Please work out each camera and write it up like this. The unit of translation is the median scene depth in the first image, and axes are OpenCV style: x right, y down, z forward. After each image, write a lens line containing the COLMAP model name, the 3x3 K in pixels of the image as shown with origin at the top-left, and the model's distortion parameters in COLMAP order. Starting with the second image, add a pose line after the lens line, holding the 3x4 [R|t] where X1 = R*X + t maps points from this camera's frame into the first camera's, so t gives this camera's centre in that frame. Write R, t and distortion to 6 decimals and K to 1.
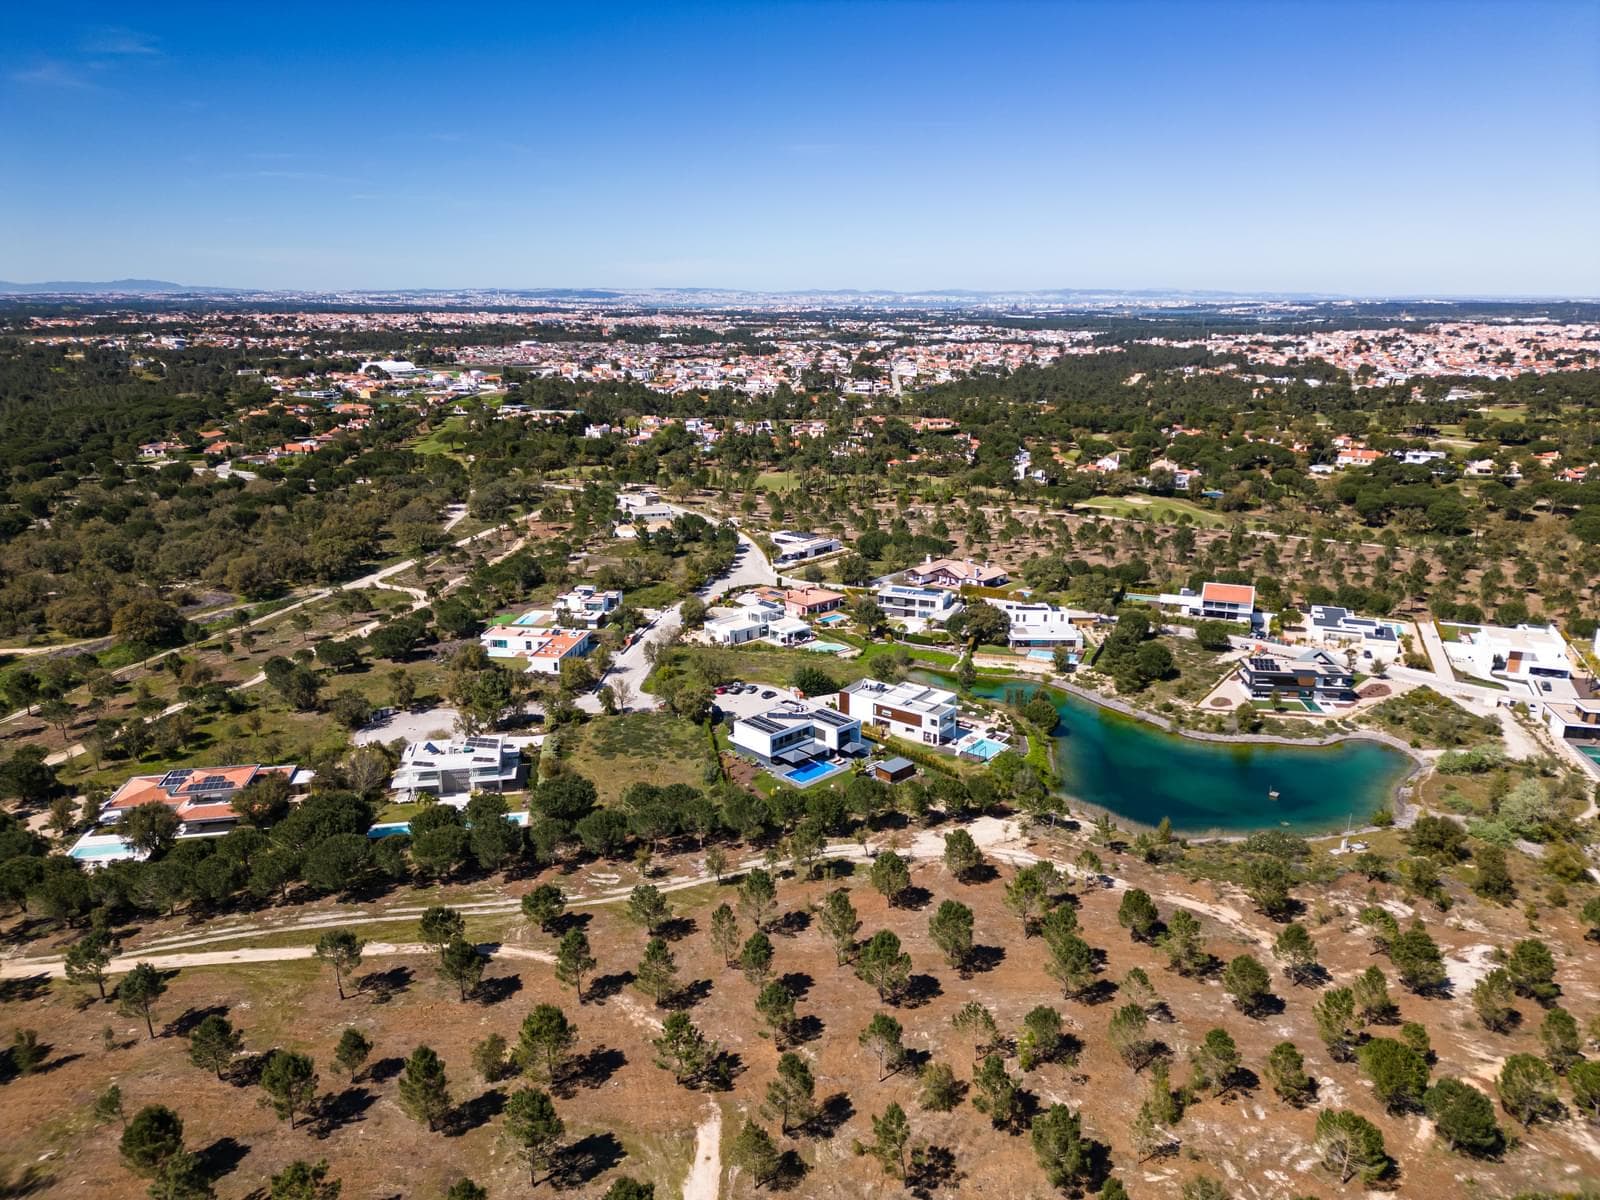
lens RADIAL K [[1114.8, 0, 801.1], [0, 1114.8, 602.5], [0, 0, 1]] dist [0.078620, -0.084678]
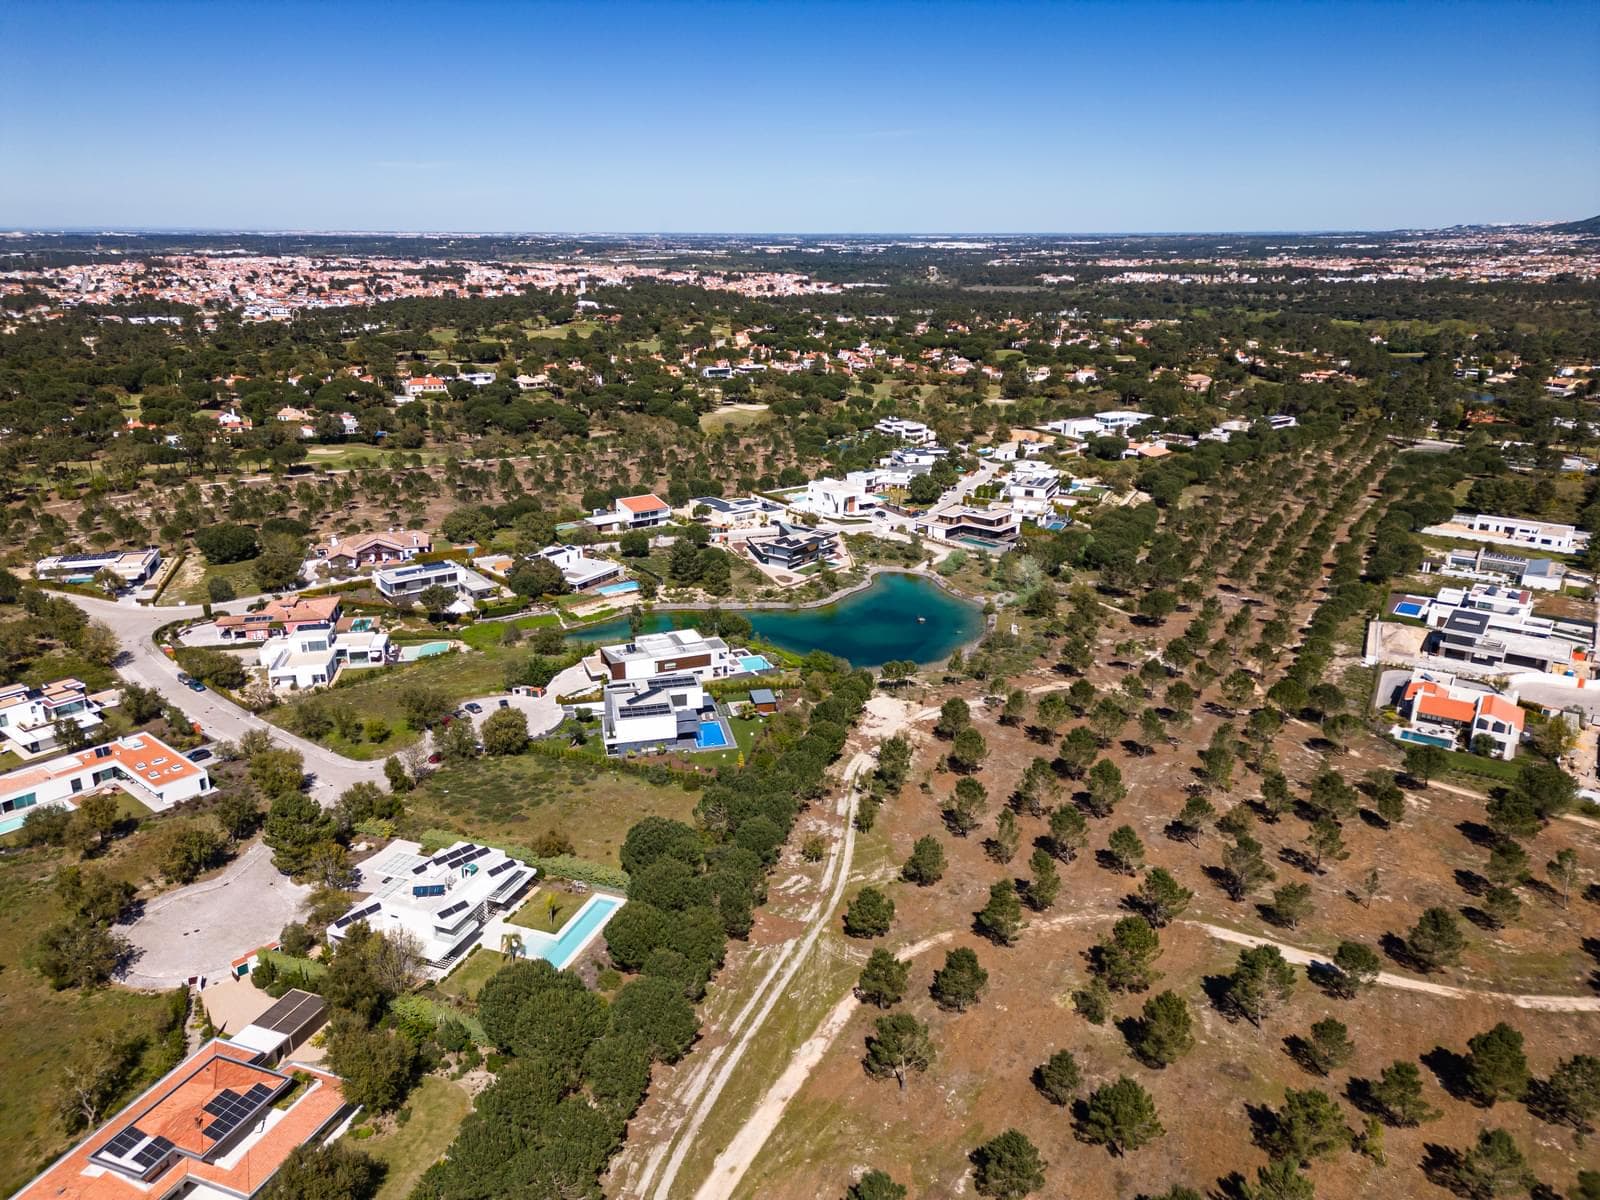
lens RADIAL K [[1114.8, 0, 801.1], [0, 1114.8, 602.5], [0, 0, 1]] dist [0.078620, -0.084678]
pose [[0.512520, -0.270171, 0.815065, -0.539488], [0.224861, 0.958316, 0.176260, -0.084680], [-0.828711, 0.092940, 0.551907, 0.296279]]
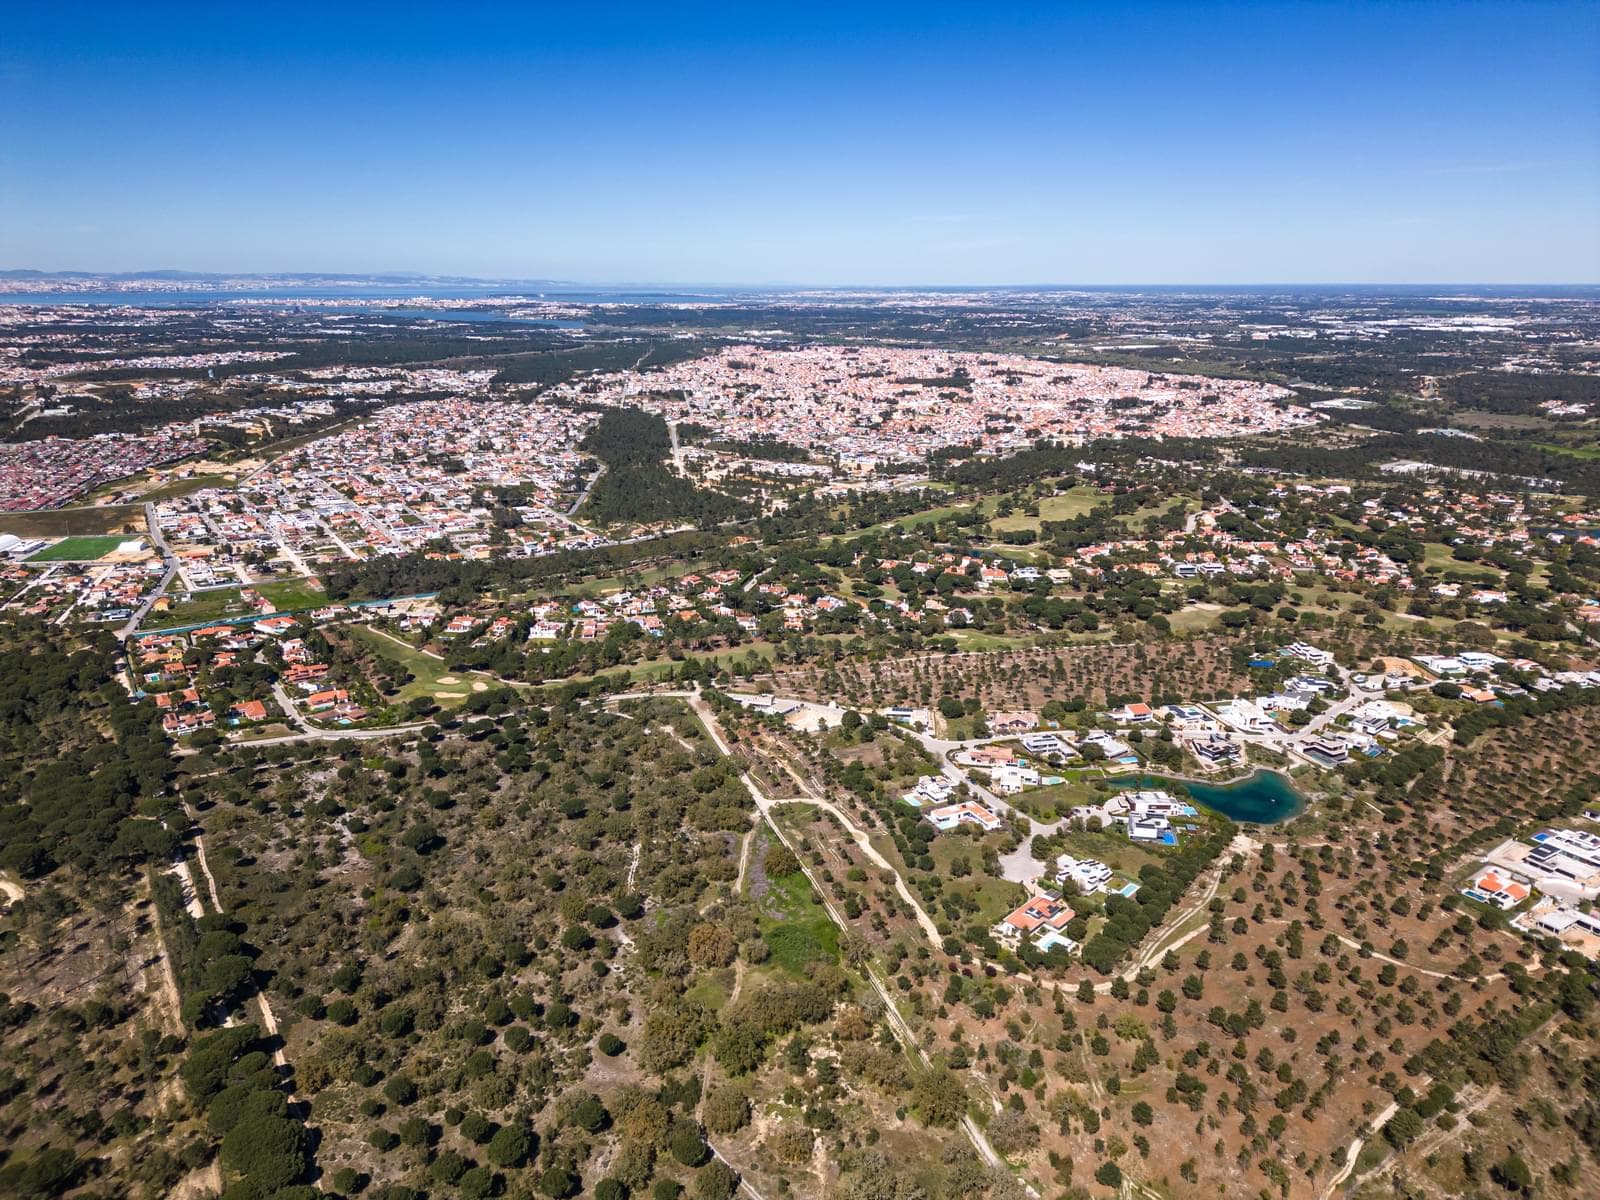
lens RADIAL K [[1114.8, 0, 801.1], [0, 1114.8, 602.5], [0, 0, 1]] dist [0.078620, -0.084678]
pose [[0.807254, -0.163158, 0.567204, -1.586891], [0.153896, 0.985974, 0.064591, -0.527903], [-0.569786, 0.035149, 0.821041, -0.524698]]
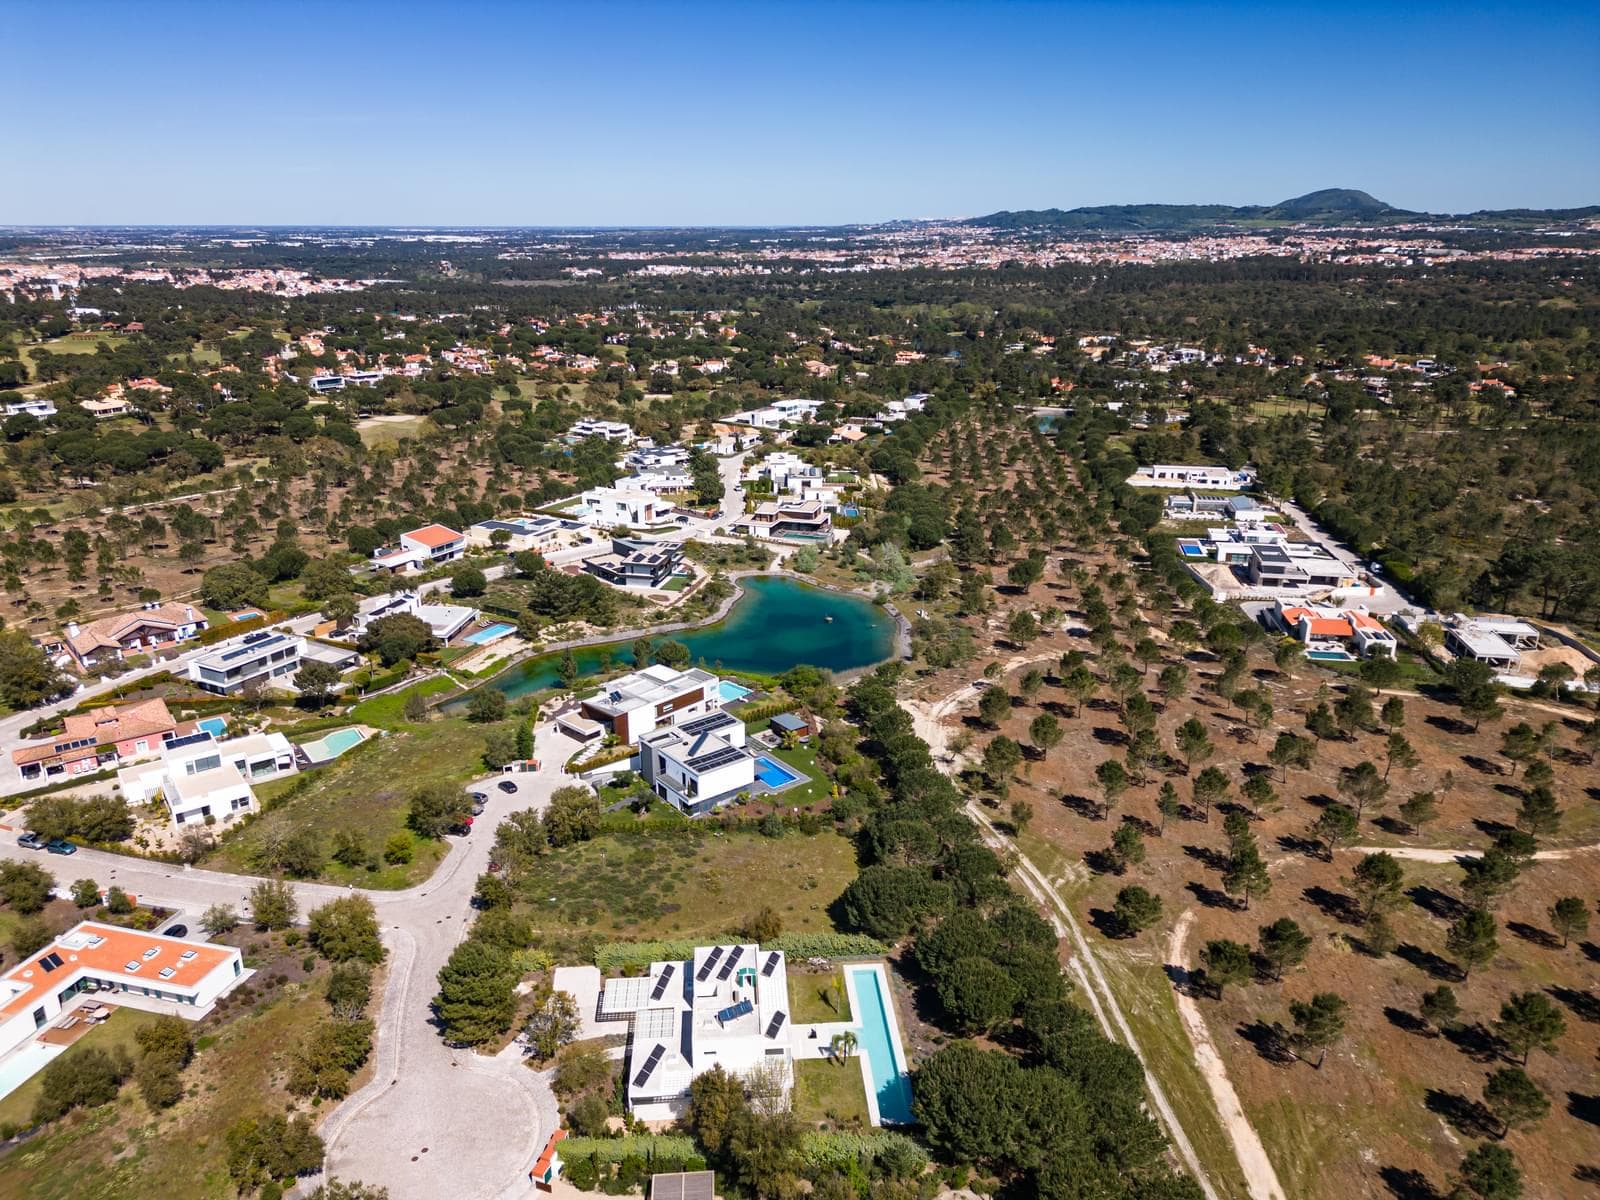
lens RADIAL K [[1114.8, 0, 801.1], [0, 1114.8, 602.5], [0, 0, 1]] dist [0.078620, -0.084678]
pose [[0.107123, -0.319278, 0.941587, -0.595289], [0.265341, 0.921869, 0.282404, -0.165746], [-0.958185, 0.219590, 0.183471, 0.596358]]
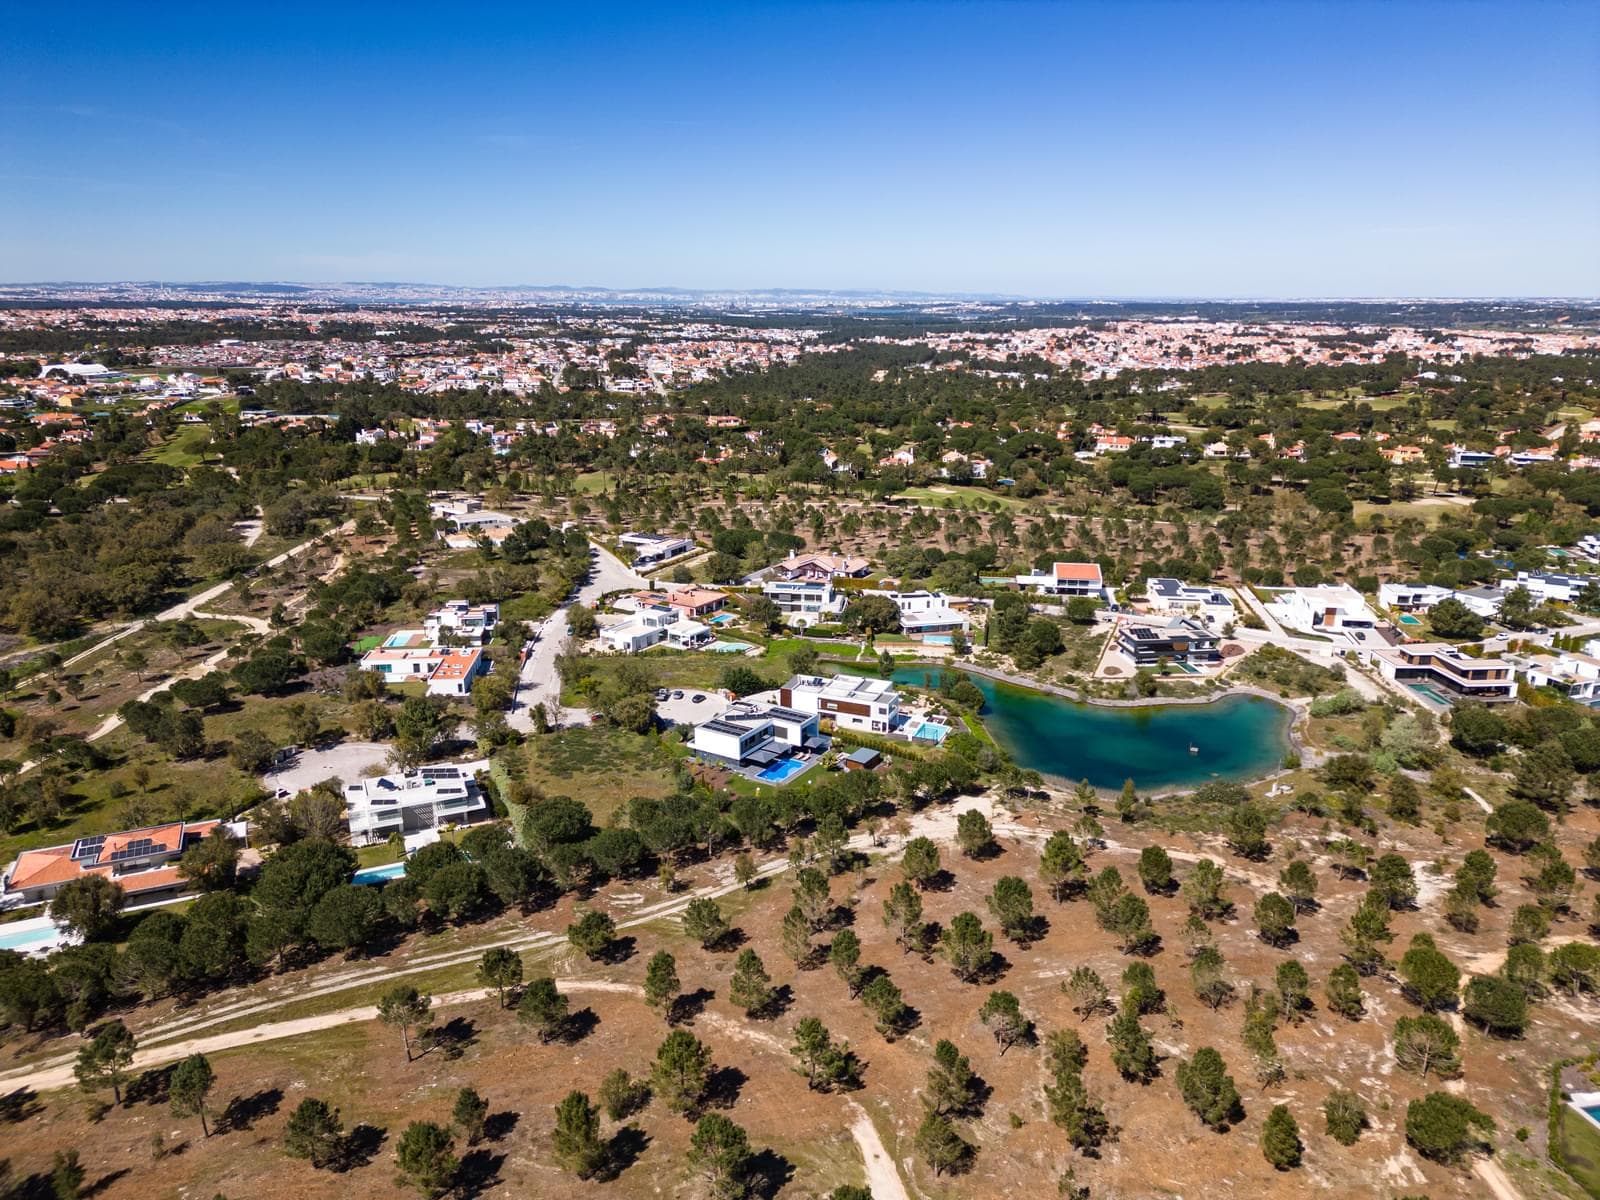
lens RADIAL K [[1114.8, 0, 801.1], [0, 1114.8, 602.5], [0, 0, 1]] dist [0.078620, -0.084678]
pose [[0.969967, -0.061403, 0.235358, -0.152323], [0.060963, 0.998098, 0.009153, -0.005036], [-0.235472, 0.005470, 0.971866, 0.016881]]
